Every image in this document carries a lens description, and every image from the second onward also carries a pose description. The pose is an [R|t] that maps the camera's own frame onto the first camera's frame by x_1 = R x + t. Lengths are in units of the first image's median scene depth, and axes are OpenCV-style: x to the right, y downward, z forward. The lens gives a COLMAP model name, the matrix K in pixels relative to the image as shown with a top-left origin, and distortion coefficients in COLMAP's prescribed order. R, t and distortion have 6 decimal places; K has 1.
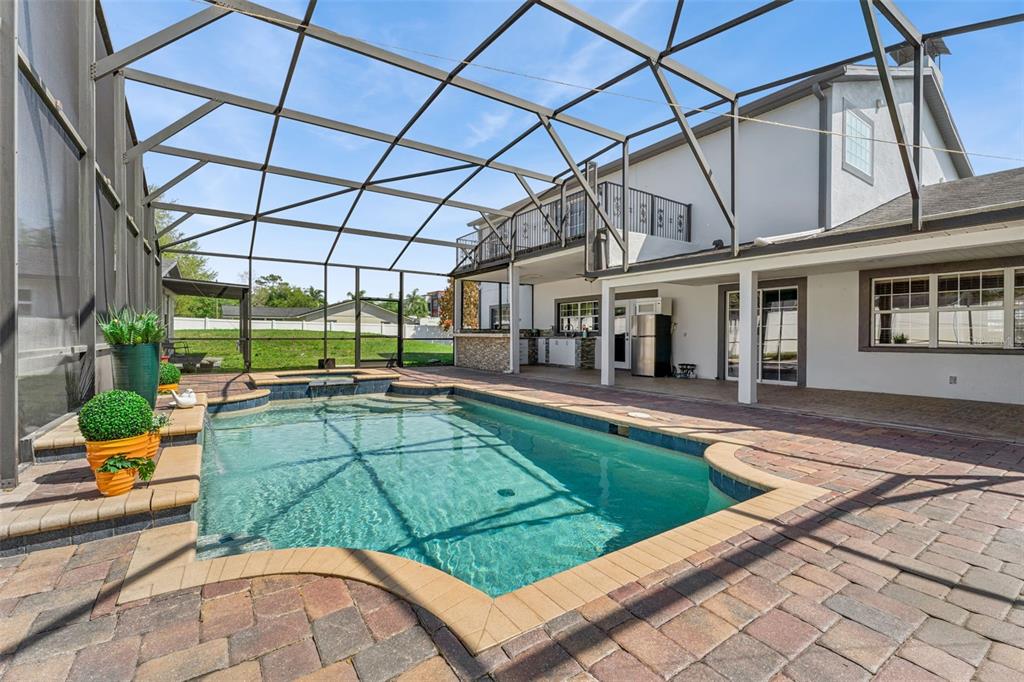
lens RADIAL K [[455.5, 0, 512.0], [0, 455.5, 341.0], [0, 0, 1]] dist [0.001311, 0.000117]
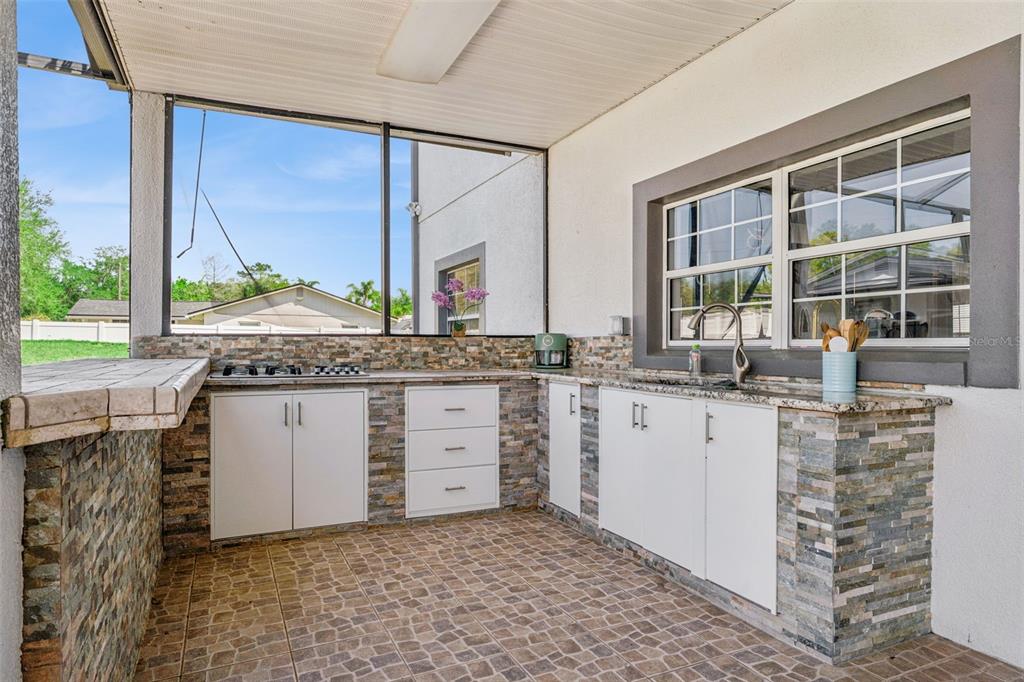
lens RADIAL K [[604.1, 0, 512.0], [0, 604.1, 341.0], [0, 0, 1]] dist [0.001291, 0.000121]
pose [[0.987139, -0.001838, -0.159851, 0.085349], [-0.001722, 0.999754, -0.022130, -0.017684], [0.159853, 0.022121, 0.986893, 0.755776]]
